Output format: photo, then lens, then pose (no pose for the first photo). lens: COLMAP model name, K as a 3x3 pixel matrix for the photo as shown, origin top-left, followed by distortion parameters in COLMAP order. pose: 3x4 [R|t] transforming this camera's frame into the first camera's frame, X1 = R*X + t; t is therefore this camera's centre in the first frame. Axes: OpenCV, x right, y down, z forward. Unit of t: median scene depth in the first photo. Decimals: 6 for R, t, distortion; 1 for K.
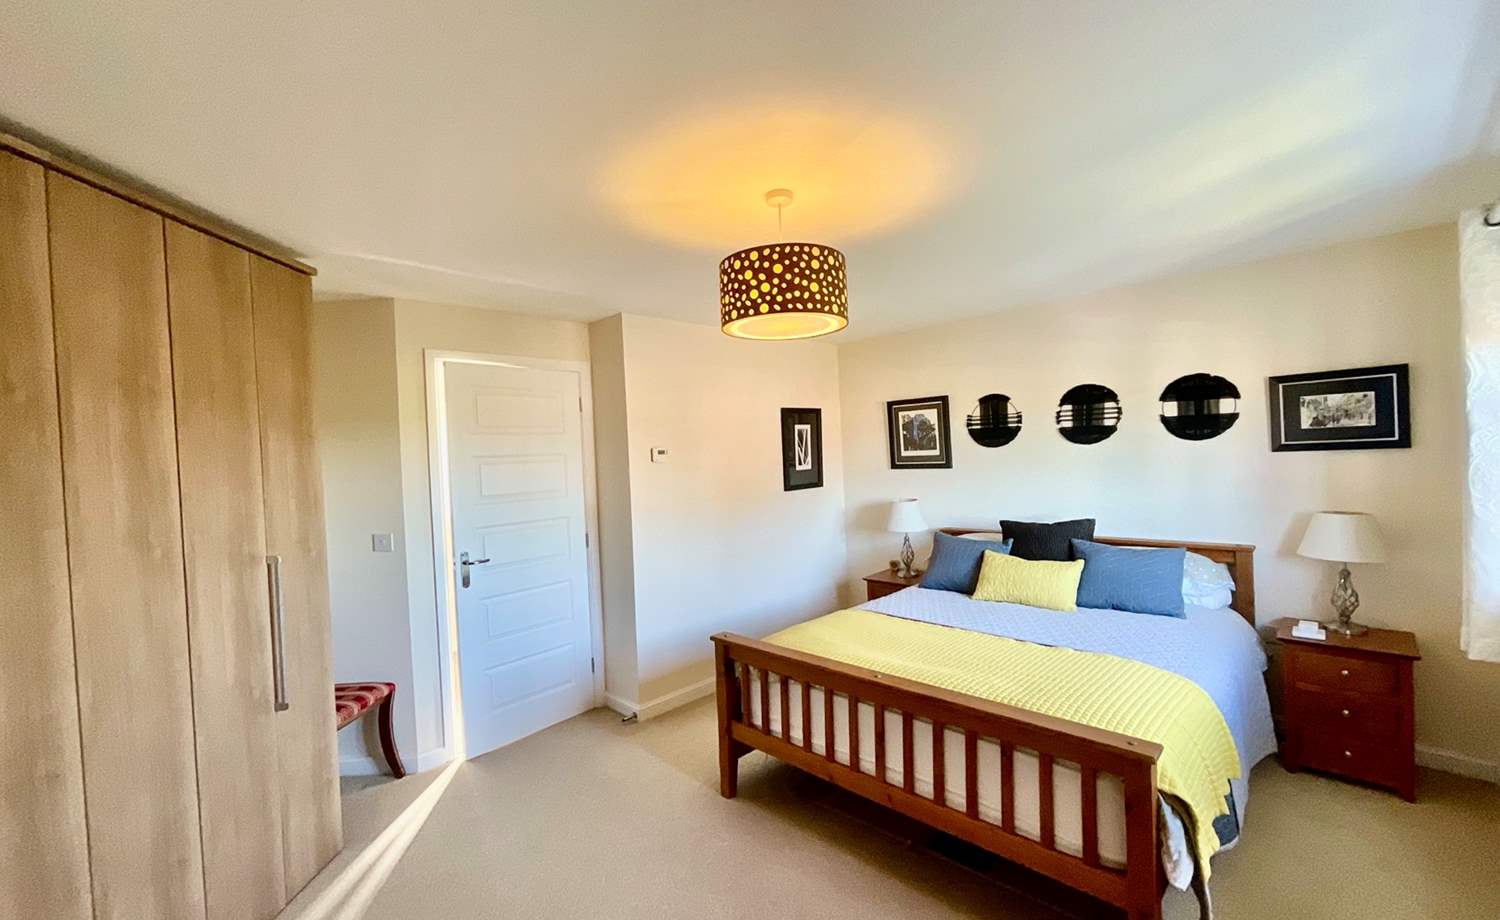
lens RADIAL K [[582.8, 0, 750.0], [0, 582.8, 460.0], [0, 0, 1]] dist [-0.000219, -0.000018]
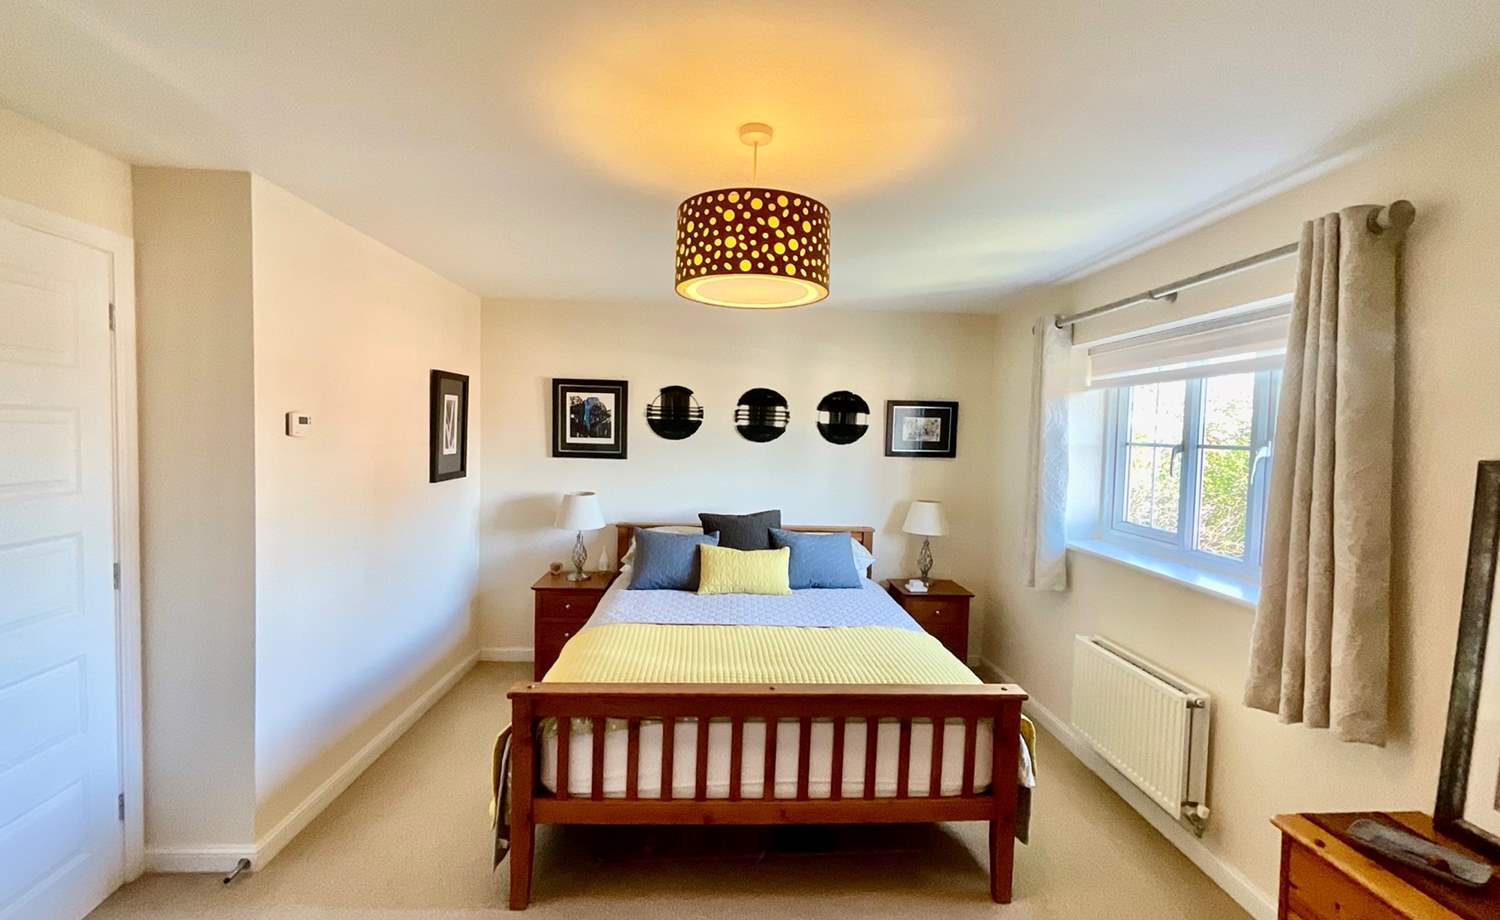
lens RADIAL K [[628.2, 0, 750.0], [0, 628.2, 460.0], [0, 0, 1]] dist [0.000352, 0.000114]
pose [[0.687221, 0.030711, 0.725799, -0.303193], [-0.047670, 0.998859, 0.002871, 0.004017], [-0.724883, -0.036572, 0.687901, 0.196313]]
